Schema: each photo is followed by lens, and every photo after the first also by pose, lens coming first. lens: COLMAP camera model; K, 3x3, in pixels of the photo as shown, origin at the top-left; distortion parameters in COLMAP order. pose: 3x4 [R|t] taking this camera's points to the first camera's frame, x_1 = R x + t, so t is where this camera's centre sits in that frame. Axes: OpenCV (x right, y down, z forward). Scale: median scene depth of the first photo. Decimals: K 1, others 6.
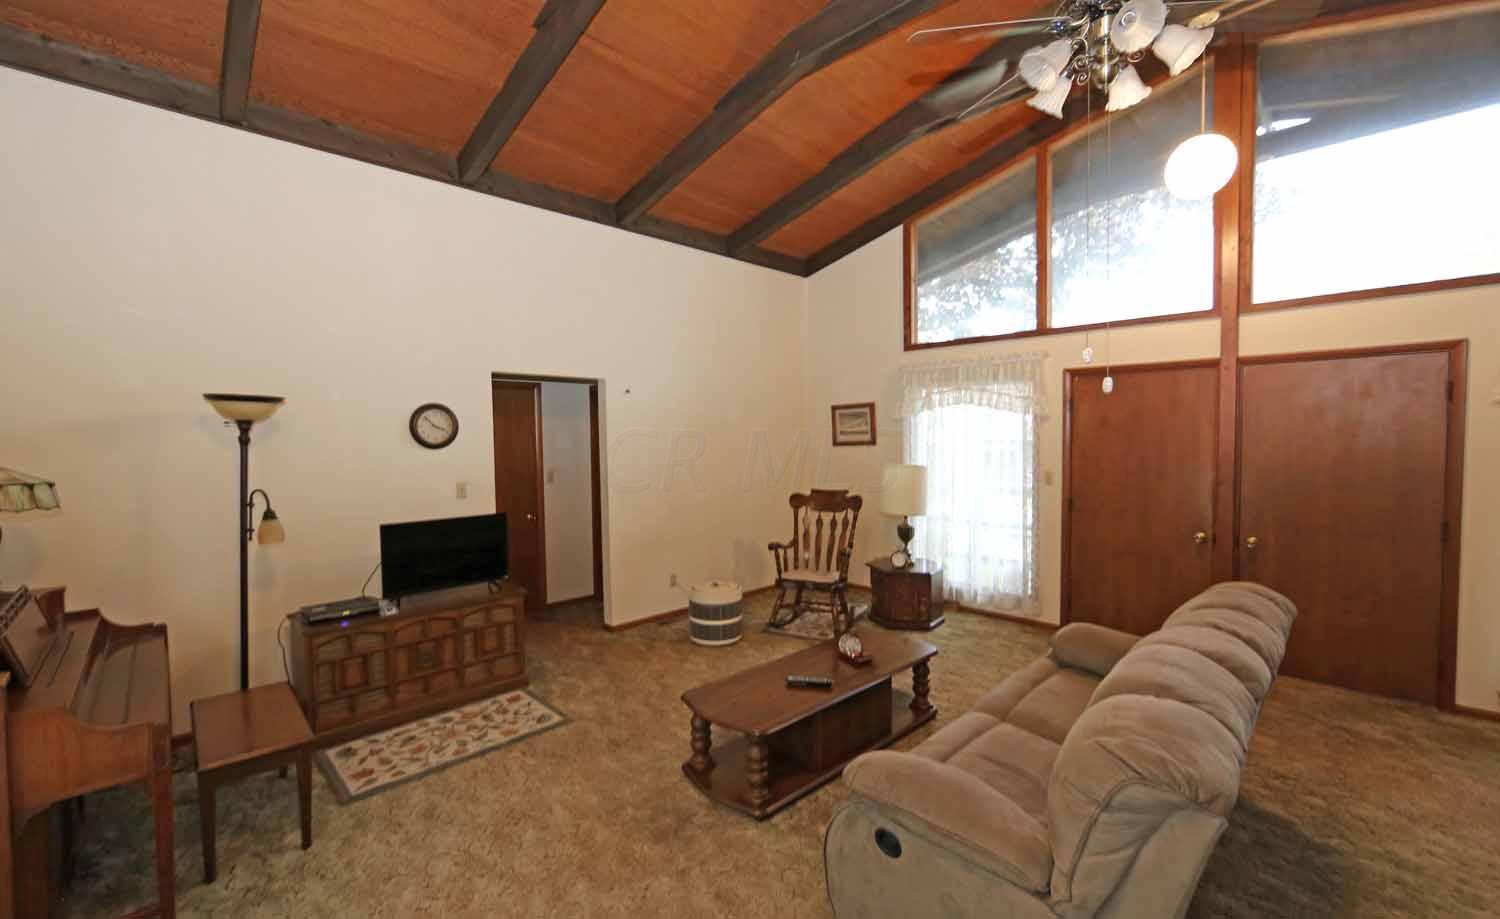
lens RADIAL K [[614.1, 0, 742.7], [0, 614.1, 461.0], [0, 0, 1]] dist [-0.000903, 0.000053]
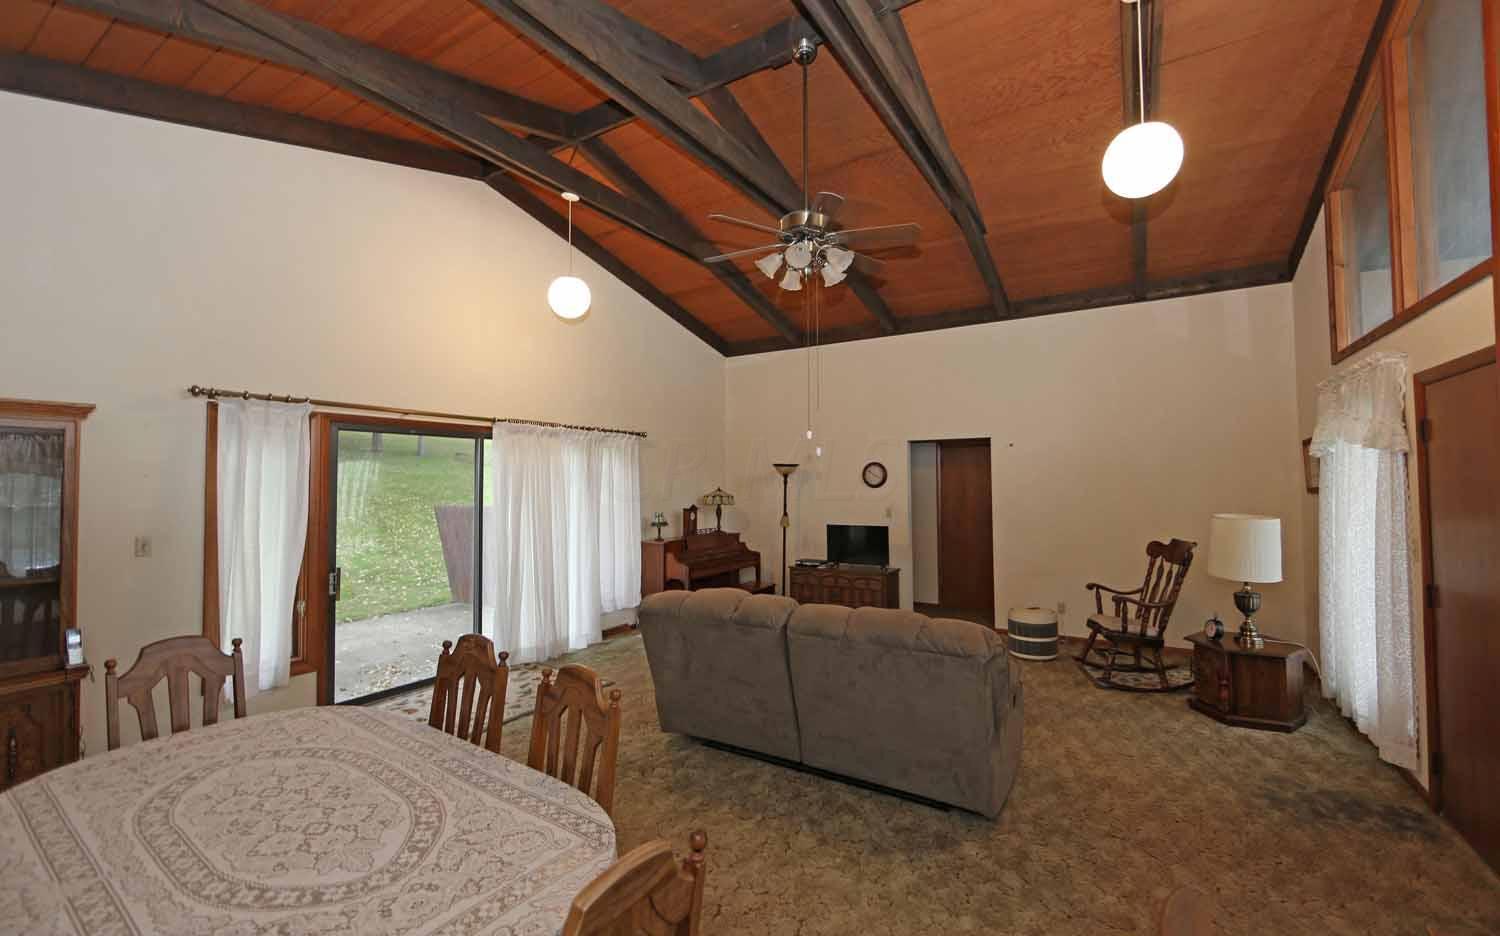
lens RADIAL K [[616.9, 0, 748.4], [0, 616.9, 466.4], [0, 0, 1]] dist [-0.004504, 0.001033]
pose [[0.242163, -0.021487, -0.969998, 1.131085], [-0.037902, 0.998782, -0.031587, -0.011191], [0.969495, 0.044414, 0.241053, 0.219830]]
